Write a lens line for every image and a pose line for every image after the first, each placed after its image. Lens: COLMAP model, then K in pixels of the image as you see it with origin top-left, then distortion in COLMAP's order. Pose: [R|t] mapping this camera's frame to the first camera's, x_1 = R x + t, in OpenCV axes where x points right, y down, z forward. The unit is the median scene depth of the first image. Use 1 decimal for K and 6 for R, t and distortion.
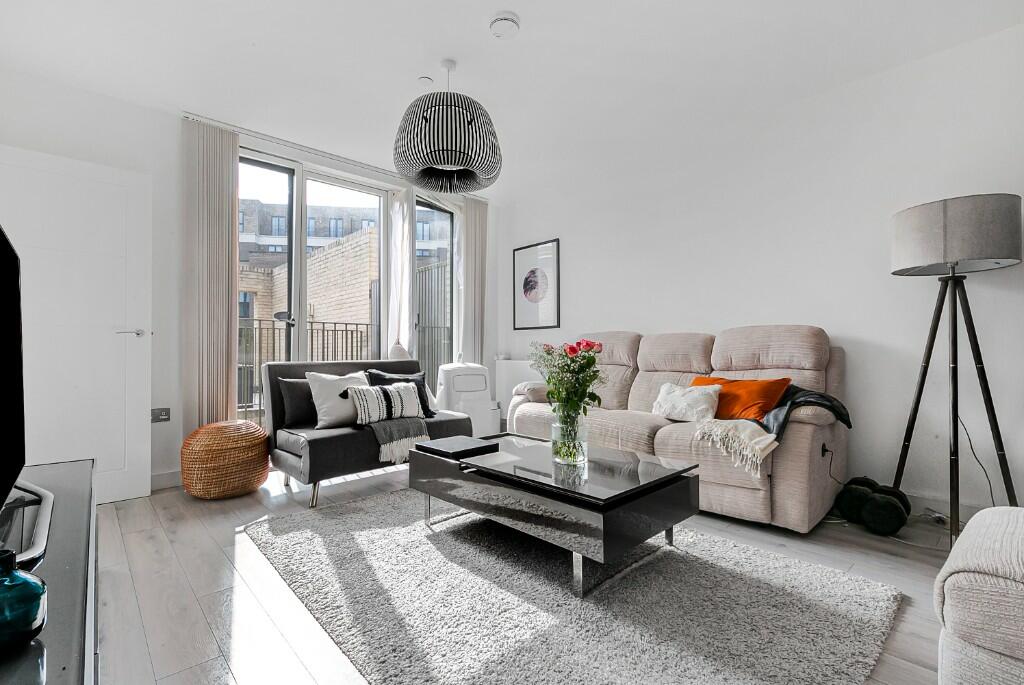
lens RADIAL K [[464.2, 0, 507.1], [0, 464.2, 345.6], [0, 0, 1]] dist [0.005426, -0.000825]
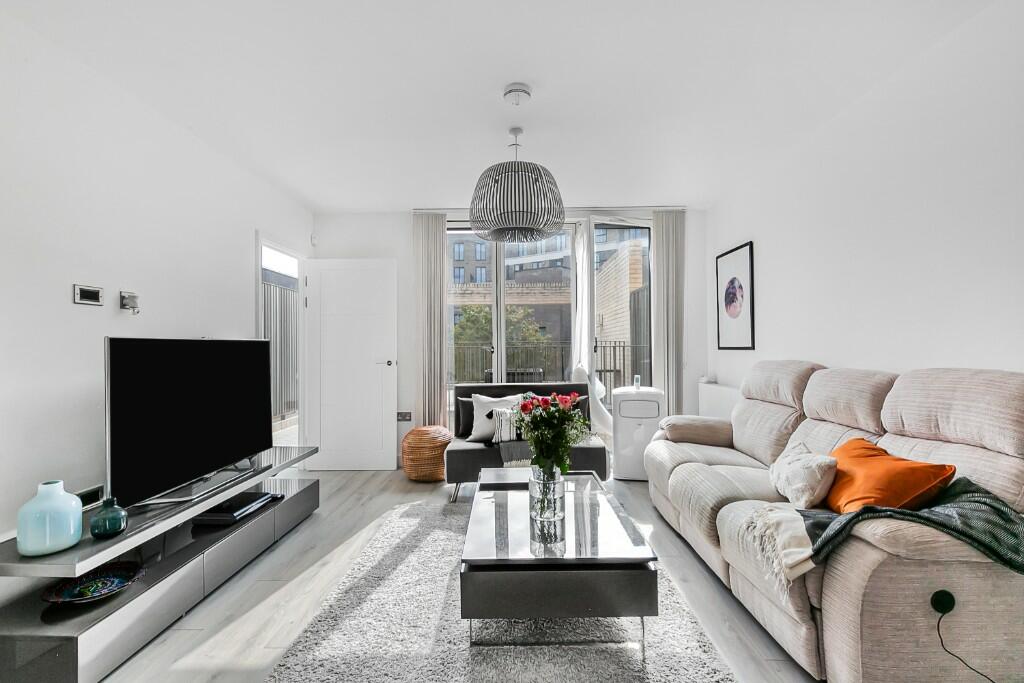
lens RADIAL K [[464.2, 0, 507.2], [0, 464.2, 341.5], [0, 0, 1]] dist [0.005426, -0.000825]
pose [[0.729613, -0.011432, -0.683765, 0.506965], [0.014077, 0.999899, -0.001696, -0.082361], [0.683716, -0.008388, 0.729700, 0.147335]]
